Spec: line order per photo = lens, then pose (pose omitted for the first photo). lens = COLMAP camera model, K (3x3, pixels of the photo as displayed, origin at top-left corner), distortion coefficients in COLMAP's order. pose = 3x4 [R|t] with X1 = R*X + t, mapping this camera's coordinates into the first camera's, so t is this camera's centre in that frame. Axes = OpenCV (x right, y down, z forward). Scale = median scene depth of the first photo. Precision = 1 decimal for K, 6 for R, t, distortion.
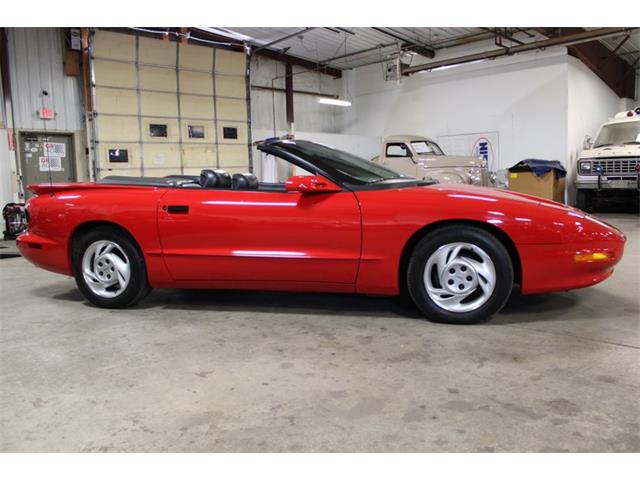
lens RADIAL K [[521.3, 0, 320.0], [0, 521.3, 240.0], [0, 0, 1]] dist [-0.153395, 0.126834]
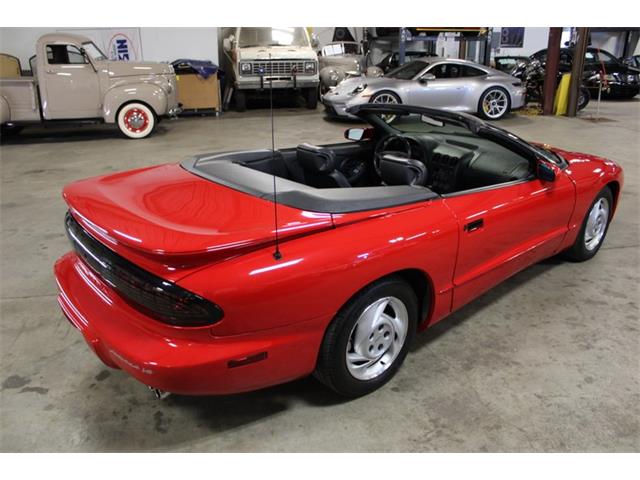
lens RADIAL K [[519.0, 0, 319.4], [0, 519.0, 242.2], [0, 0, 1]] dist [-0.152190, 0.122395]
pose [[0.574343, -0.279037, 0.769590, -0.783328], [0.087936, 0.955703, 0.280891, -0.210652], [-0.813878, -0.093653, 0.573439, 0.584072]]
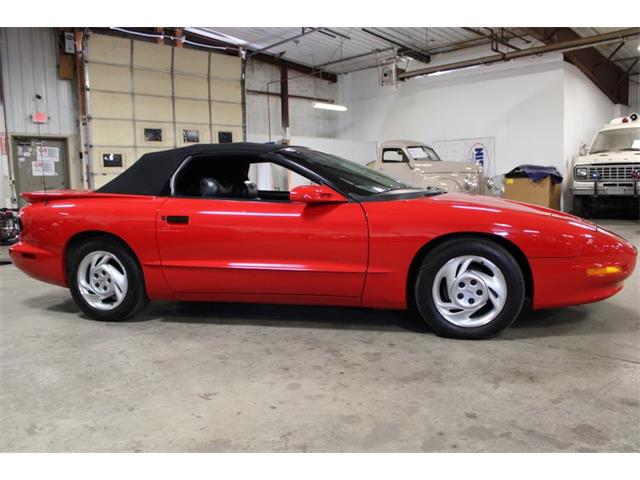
lens RADIAL K [[519.0, 0, 319.4], [0, 519.0, 242.2], [0, 0, 1]] dist [-0.152190, 0.122395]
pose [[0.999914, 0.001569, 0.013031, -0.017099], [-0.001541, 0.999997, -0.002091, -0.012363], [-0.013034, 0.002071, 0.999913, 0.026926]]
